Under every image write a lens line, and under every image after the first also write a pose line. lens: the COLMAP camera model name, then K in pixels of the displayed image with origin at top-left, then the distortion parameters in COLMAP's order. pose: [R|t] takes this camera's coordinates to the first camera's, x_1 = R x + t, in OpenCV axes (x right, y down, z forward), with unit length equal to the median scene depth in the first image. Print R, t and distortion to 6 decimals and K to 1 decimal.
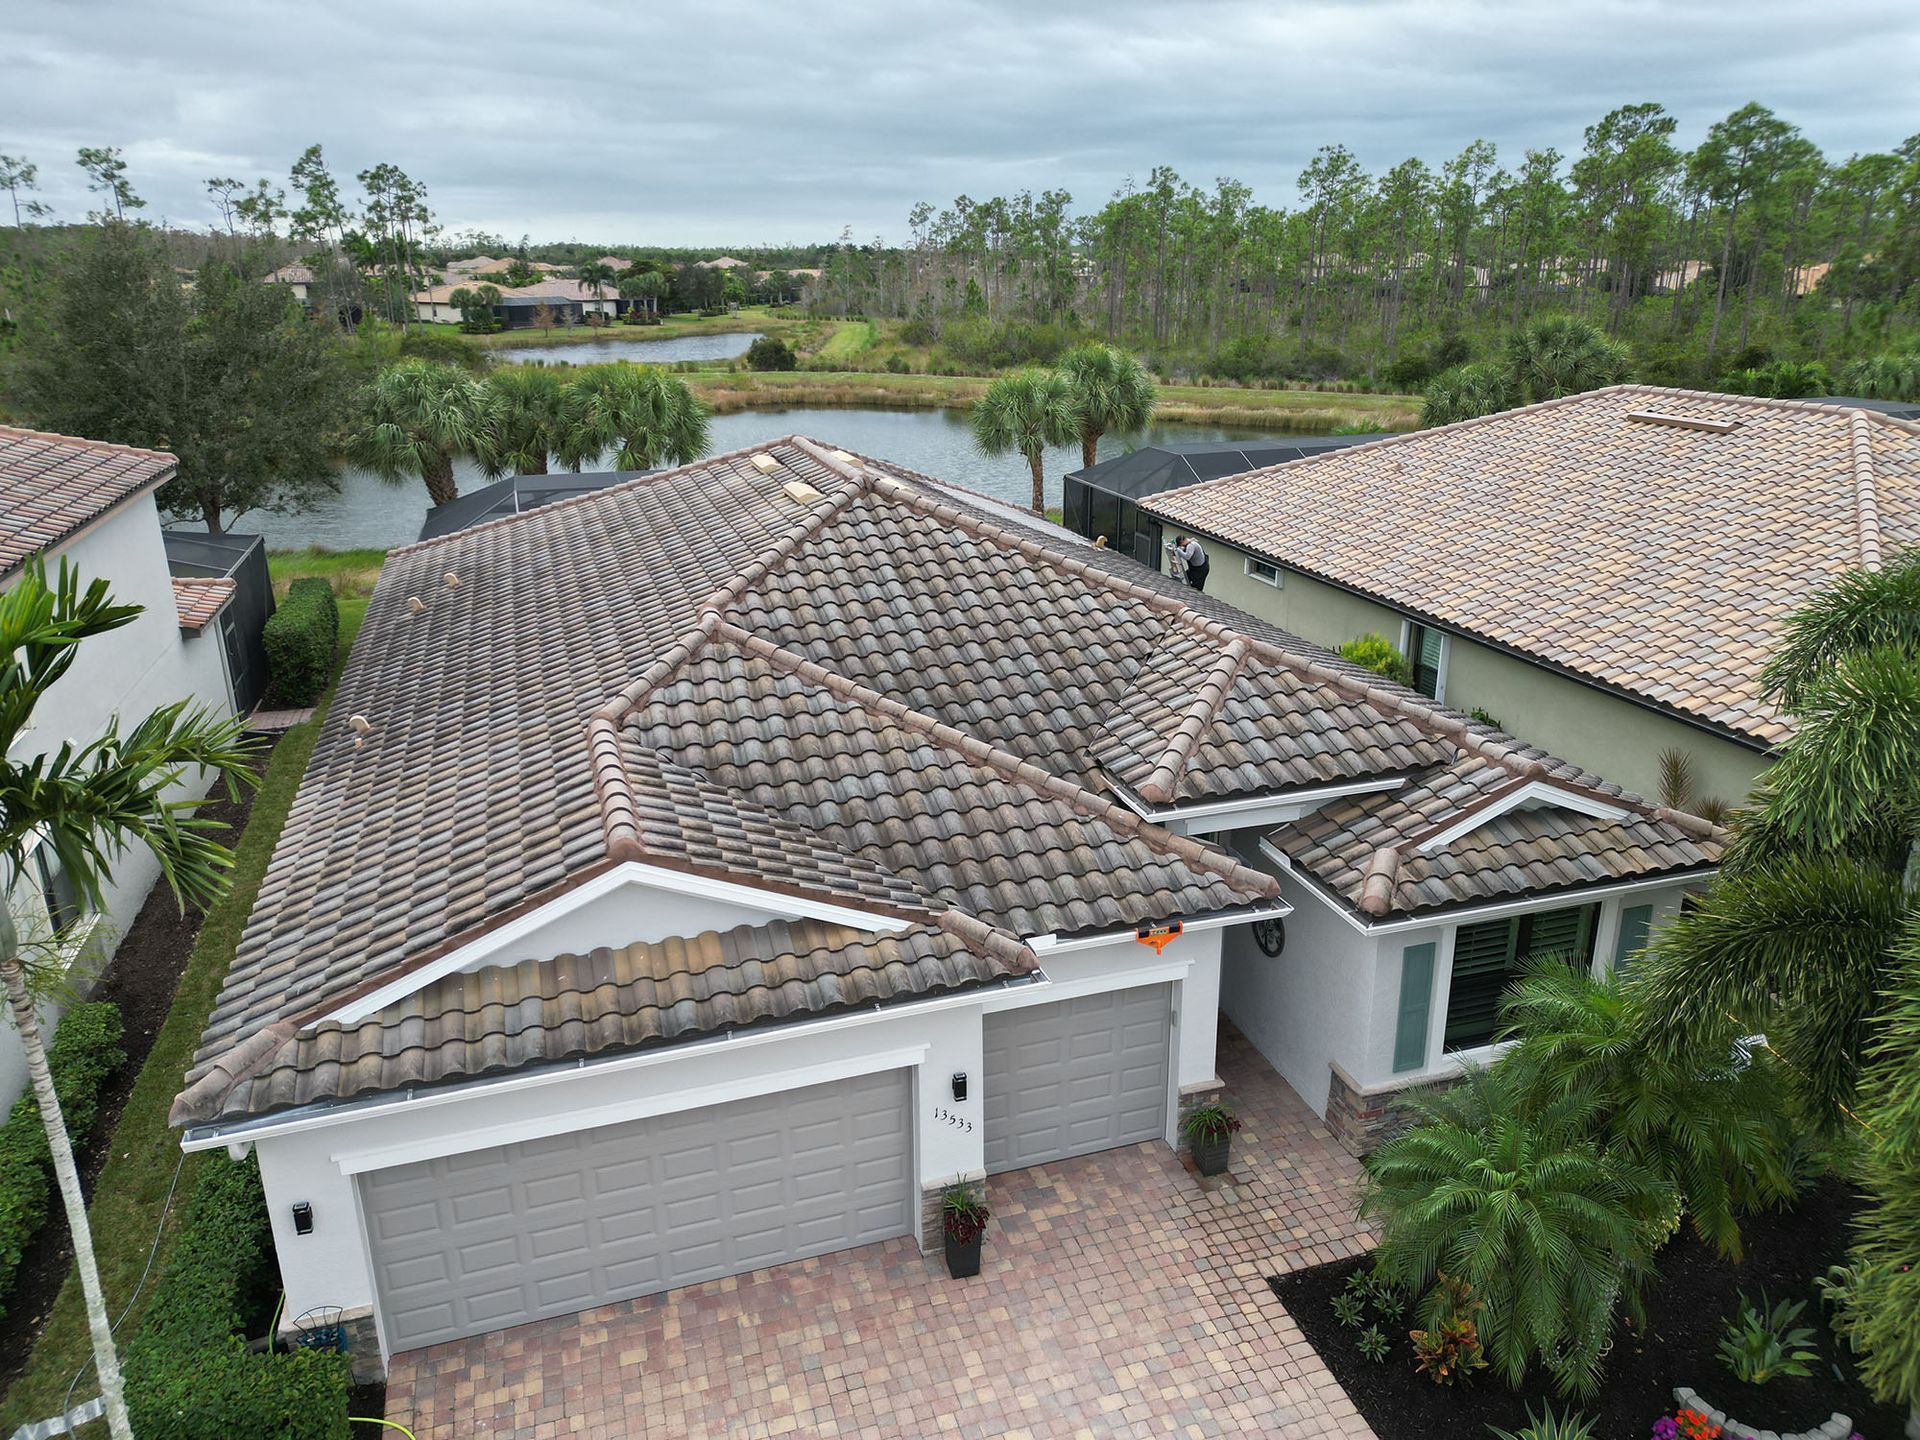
lens RADIAL K [[1404.1, 0, 956.9], [0, 1404.1, 719.4], [0, 0, 1]] dist [0.043164, -0.051311]
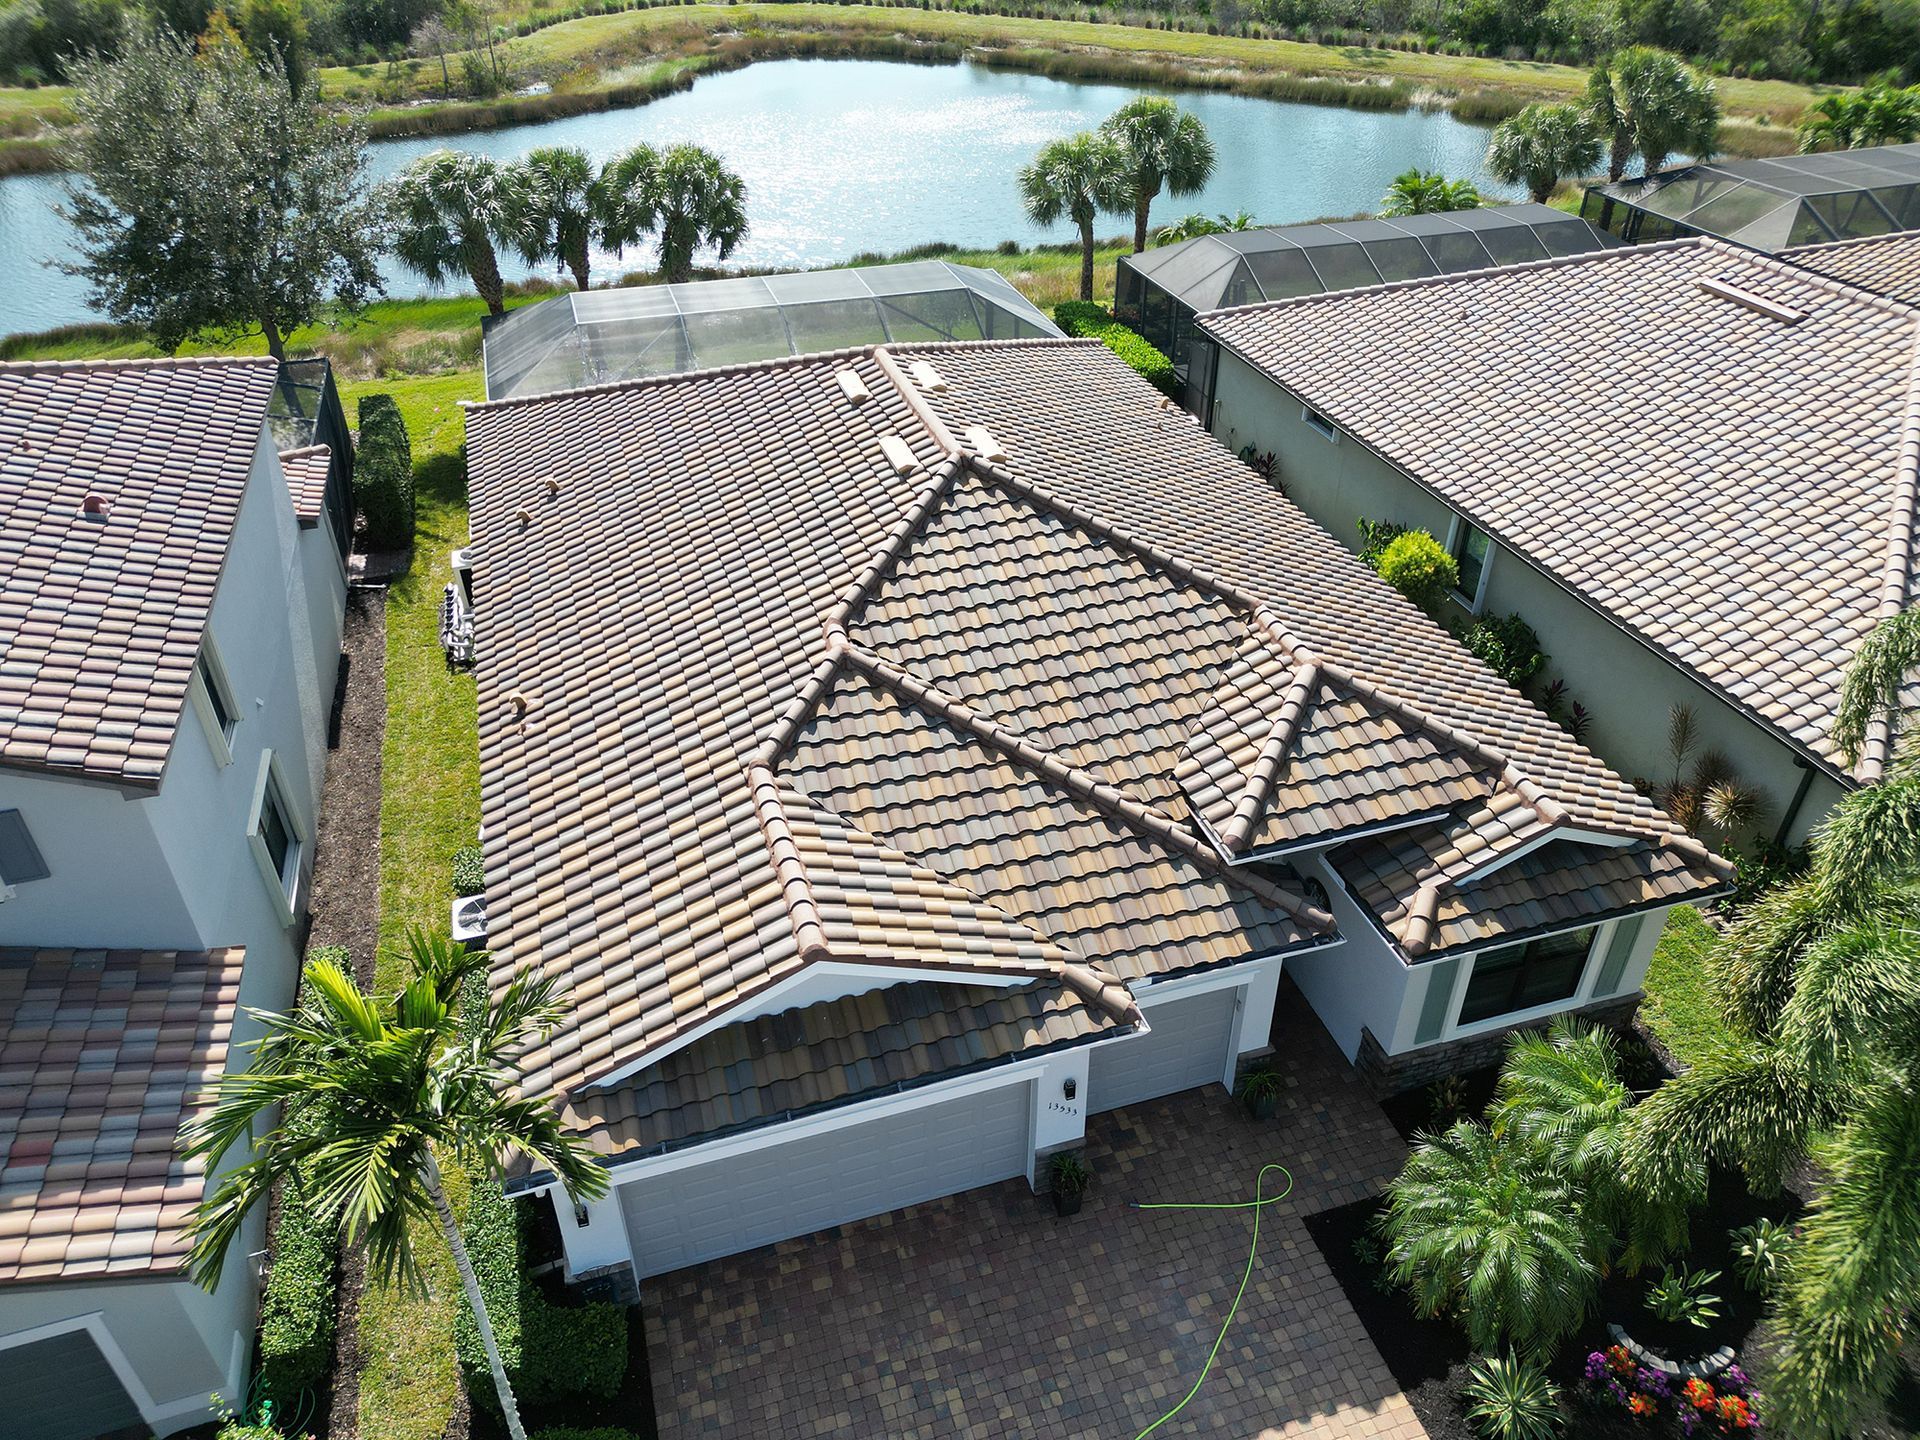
lens RADIAL K [[1431.9, 0, 937.1], [0, 1431.9, 719.8], [0, 0, 1]] dist [0.037187, -0.069496]
pose [[0.999945, 0.003231, -0.009962, -0.102408], [-0.000241, 0.958066, 0.286548, -0.413869], [0.010470, -0.286530, 0.958014, -0.129432]]
